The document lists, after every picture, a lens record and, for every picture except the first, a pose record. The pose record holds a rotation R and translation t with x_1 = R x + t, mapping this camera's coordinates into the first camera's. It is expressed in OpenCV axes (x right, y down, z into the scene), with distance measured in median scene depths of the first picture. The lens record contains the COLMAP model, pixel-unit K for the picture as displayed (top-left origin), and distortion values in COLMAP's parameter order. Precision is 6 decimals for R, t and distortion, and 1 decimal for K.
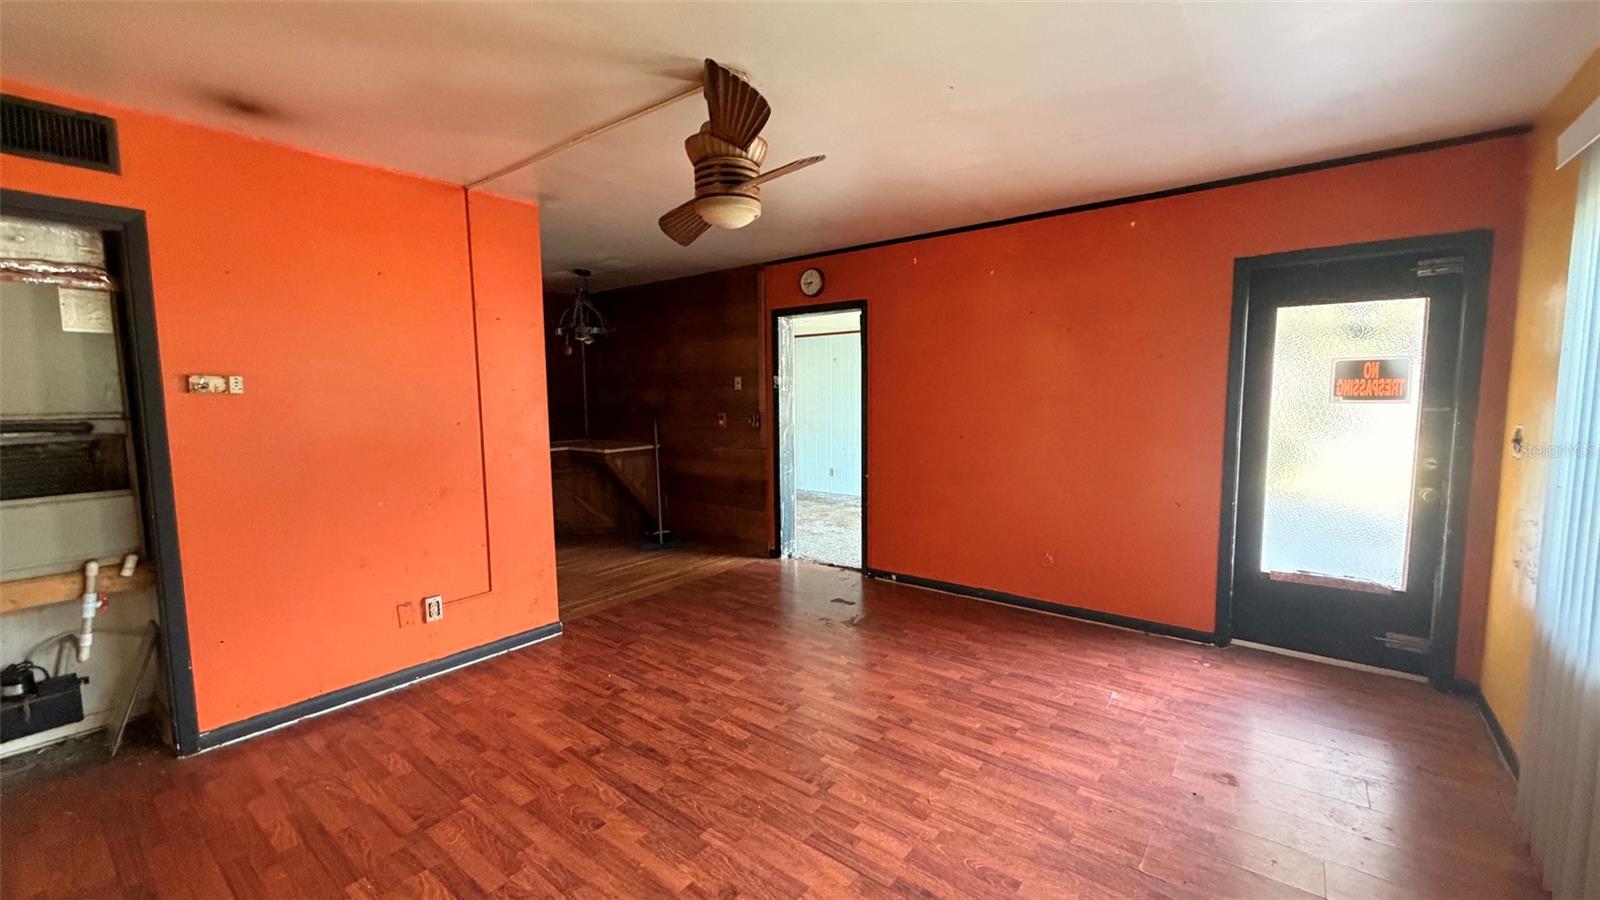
lens RADIAL K [[642.2, 0, 808.6], [0, 642.2, 453.7], [0, 0, 1]] dist [-0.003868, 0.001665]
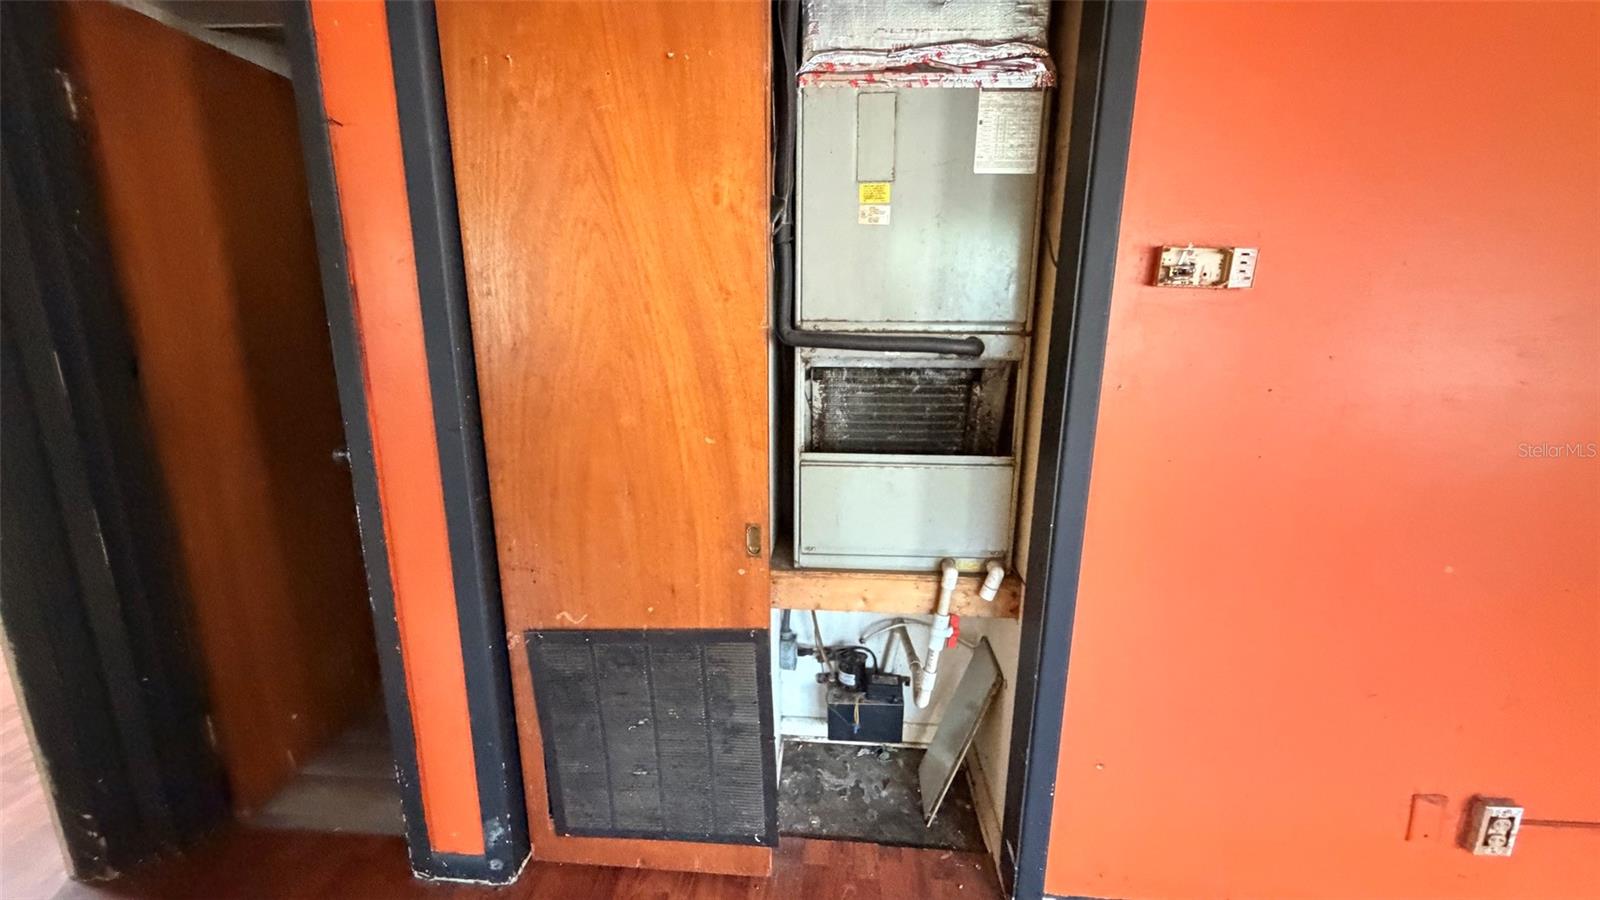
lens RADIAL K [[642.2, 0, 793.7], [0, 642.2, 449.8], [0, 0, 1]] dist [-0.003868, 0.001665]
pose [[0.566582, 0.201417, -0.799009, -0.717133], [-0.090353, 0.979004, 0.182720, -0.040210], [0.819037, -0.031333, 0.572885, 0.513120]]
